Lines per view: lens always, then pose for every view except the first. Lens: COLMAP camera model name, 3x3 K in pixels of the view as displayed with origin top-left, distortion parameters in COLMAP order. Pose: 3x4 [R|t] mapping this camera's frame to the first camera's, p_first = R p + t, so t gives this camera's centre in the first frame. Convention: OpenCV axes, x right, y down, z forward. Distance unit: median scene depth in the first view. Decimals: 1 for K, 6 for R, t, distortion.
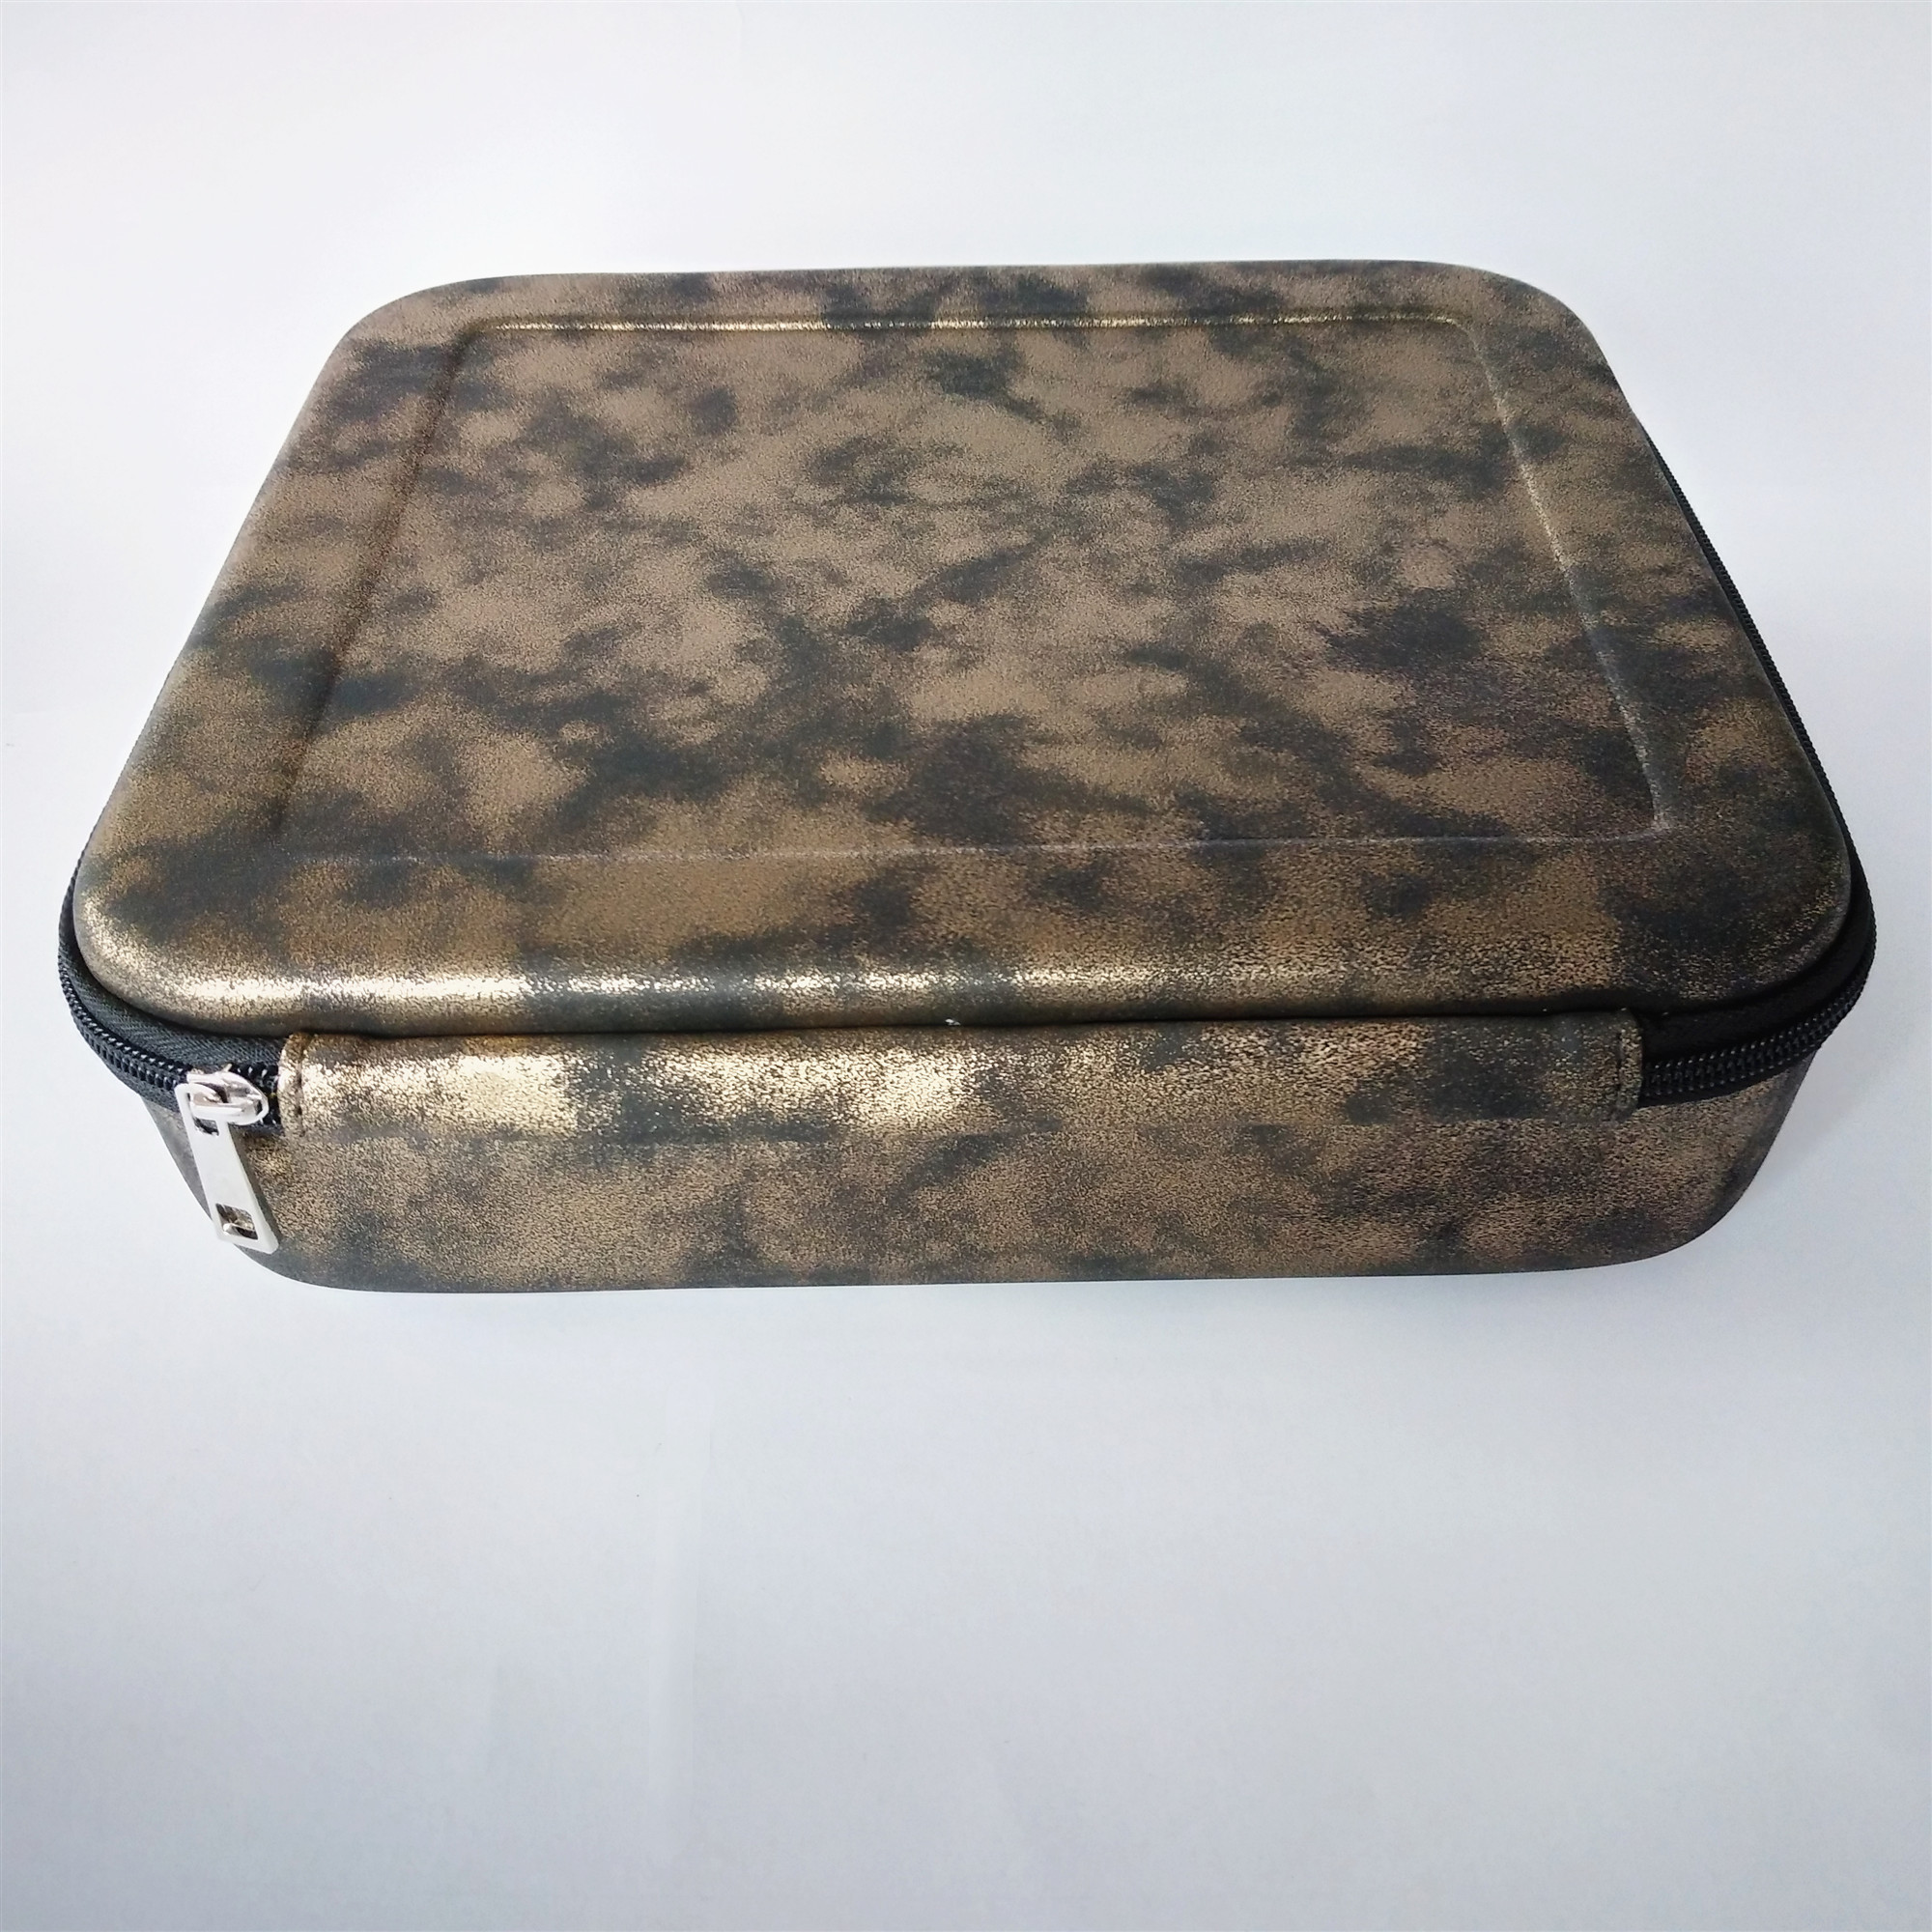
lens RADIAL K [[1992.2, 0, 973.9], [0, 1992.2, 967.9], [0, 0, 1]] dist [0.100590, -0.291662]
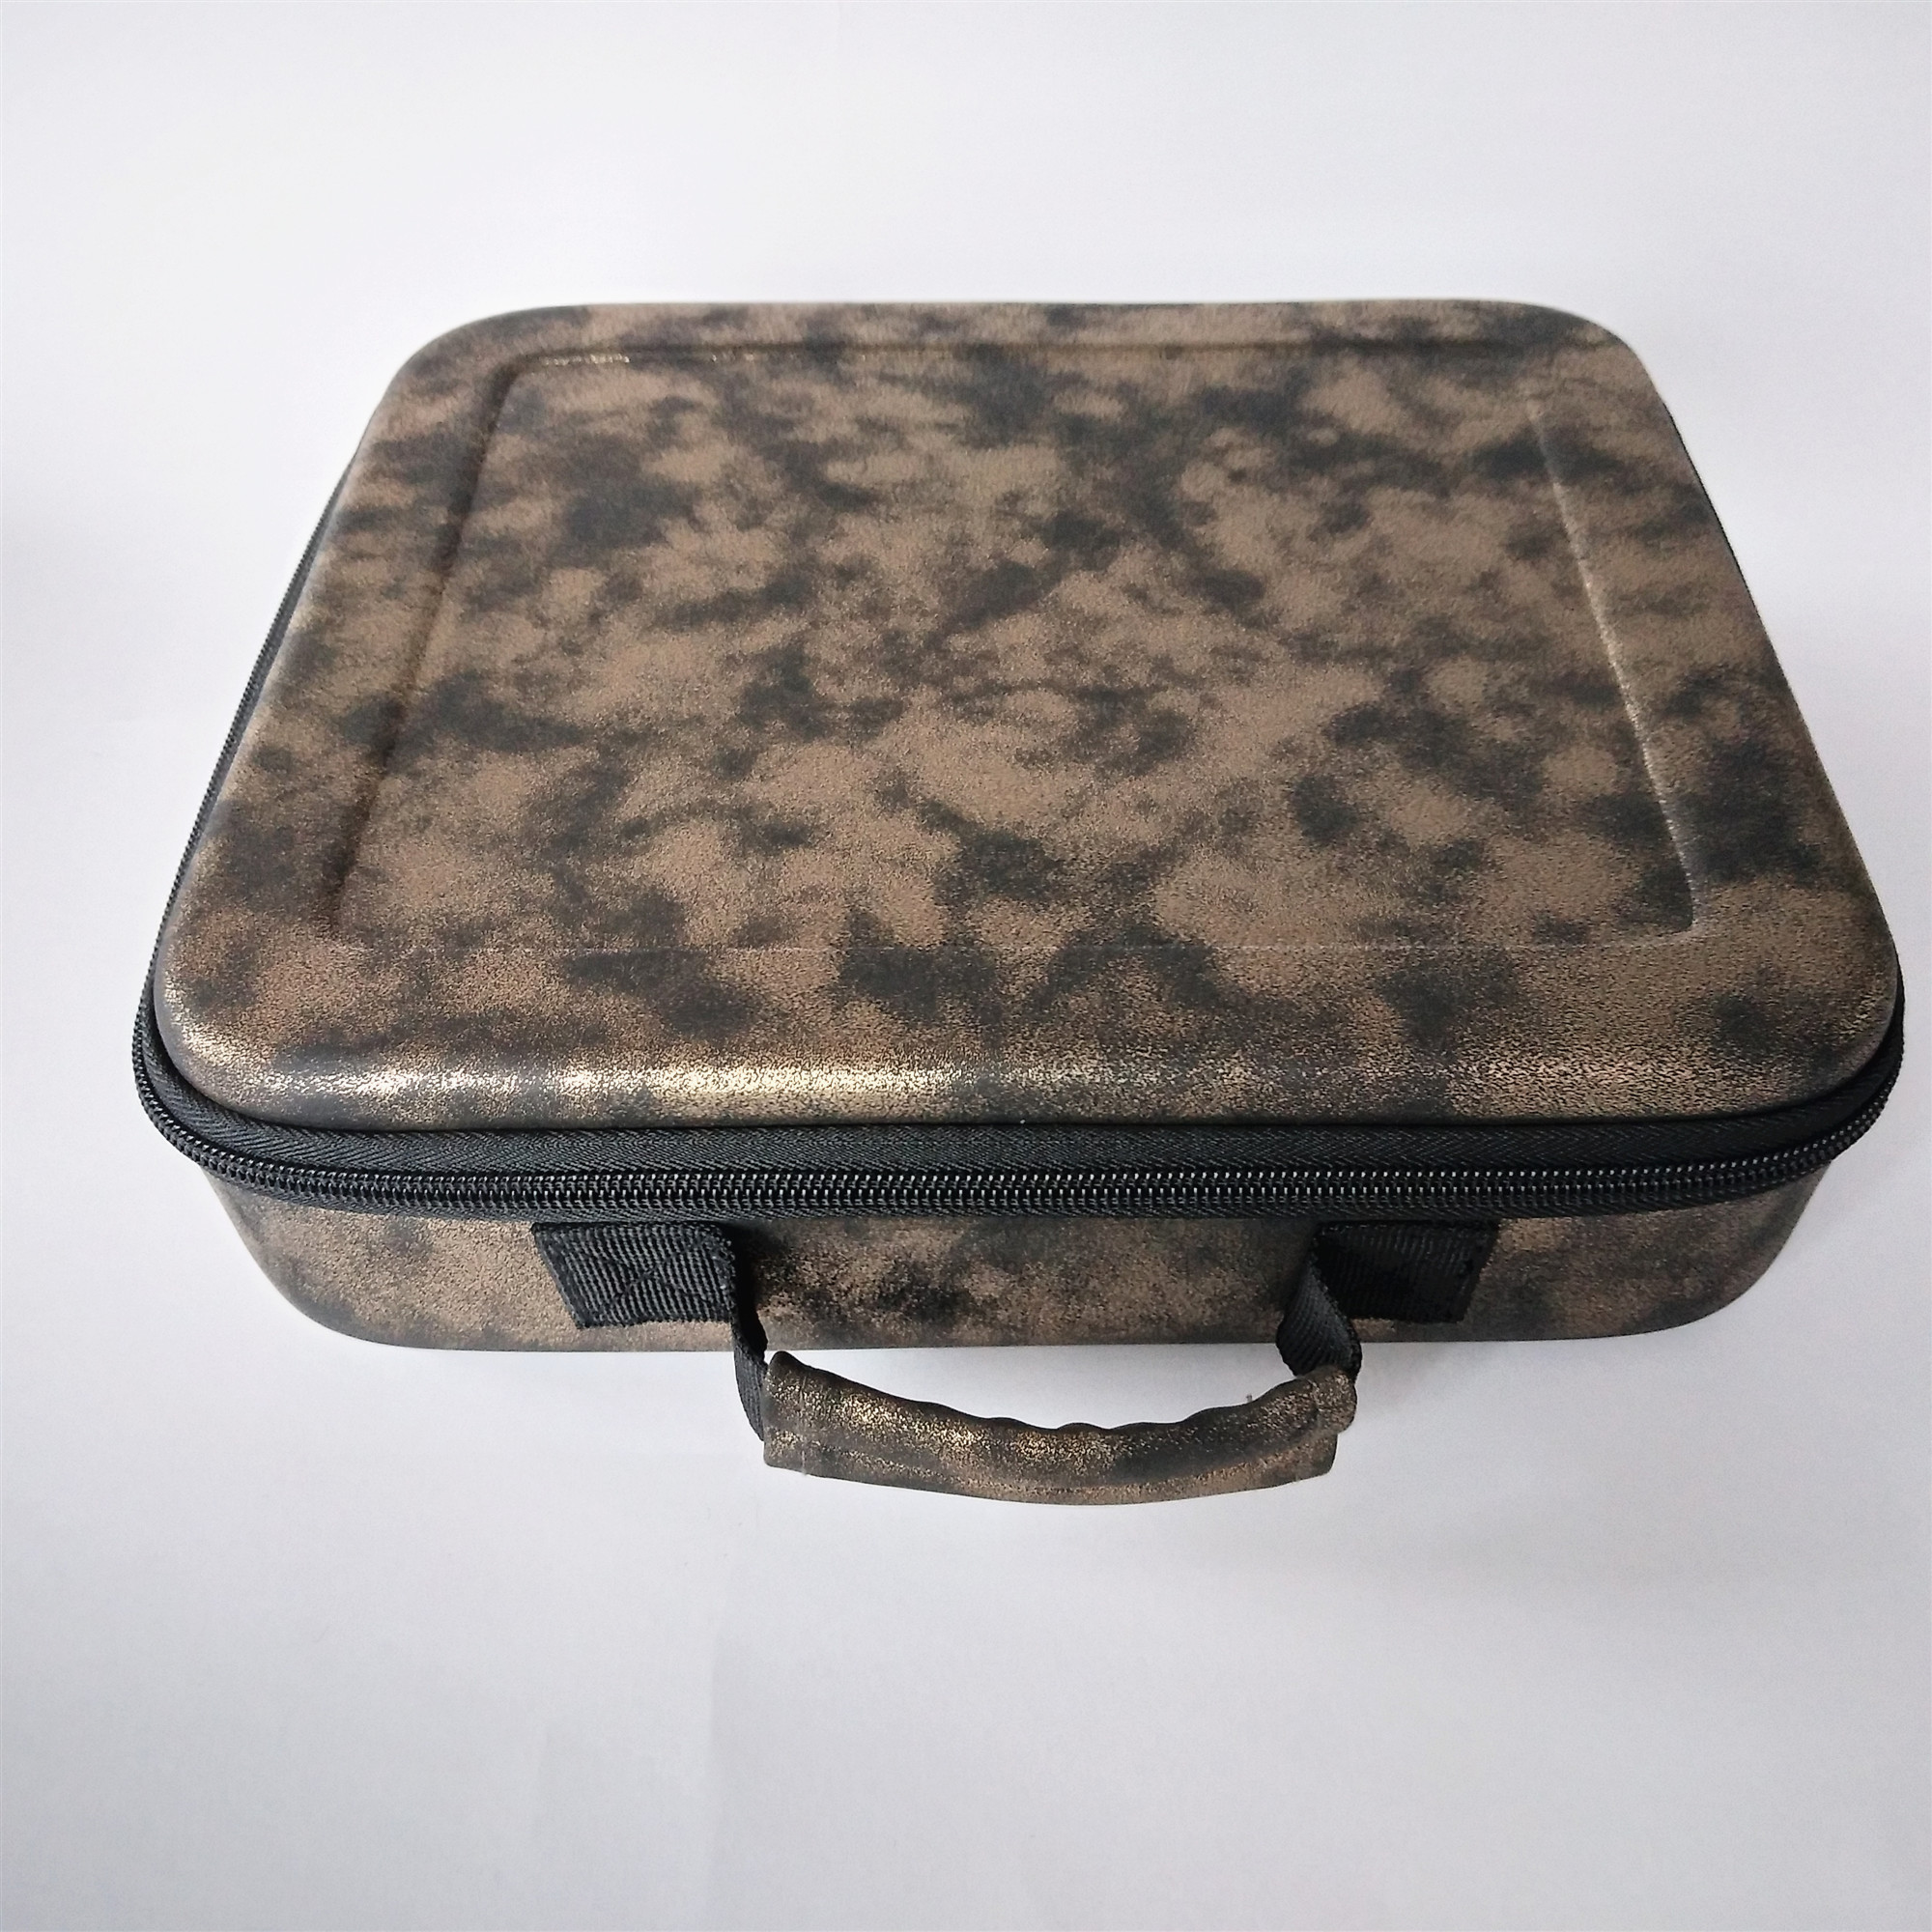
lens RADIAL K [[1992.2, 0, 973.9], [0, 1992.2, 967.9], [0, 0, 1]] dist [0.100590, -0.291662]
pose [[-0.999557, 0.008928, 0.028388, -0.011606], [0.028504, 0.013152, 0.999507, -1.189513], [0.008550, 0.999874, -0.013401, 1.171060]]
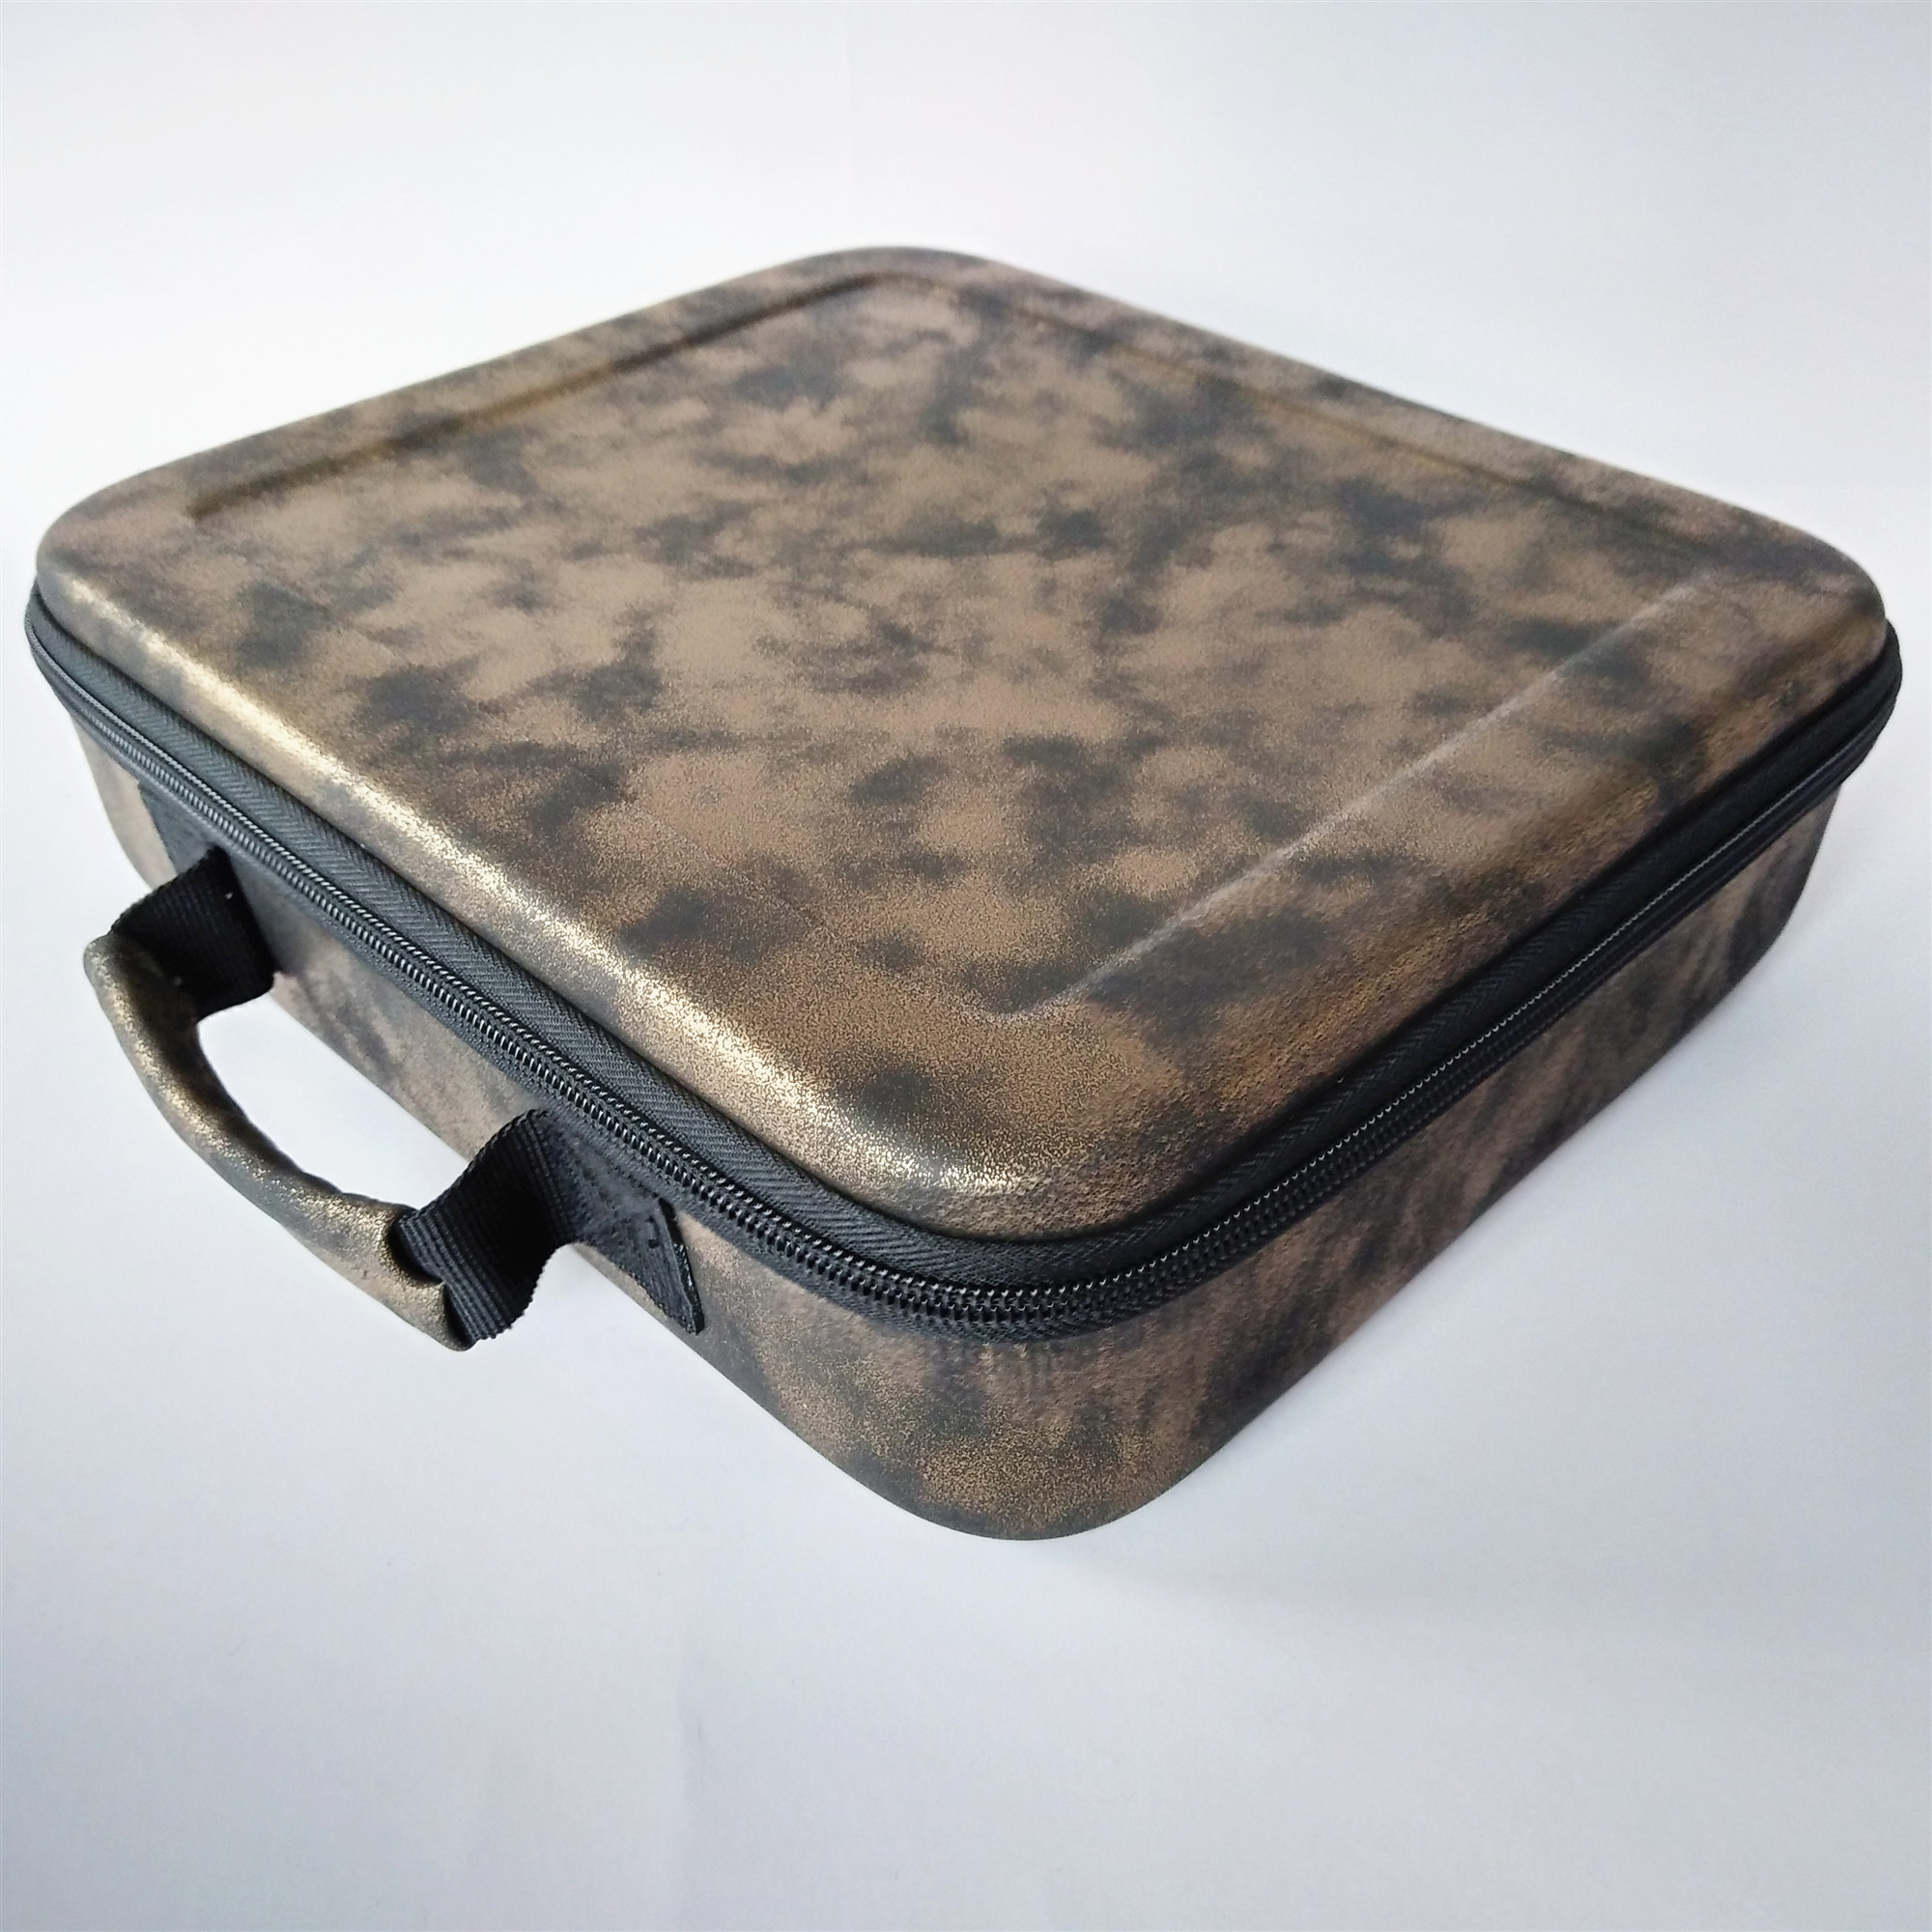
lens RADIAL K [[1992.2, 0, 973.9], [0, 1992.2, 967.9], [0, 0, 1]] dist [0.100590, -0.291662]
pose [[-0.699134, -0.423285, 0.576231, -0.657939], [0.505390, 0.277523, 0.817045, -0.923005], [-0.505759, 0.862445, 0.019898, 1.124056]]
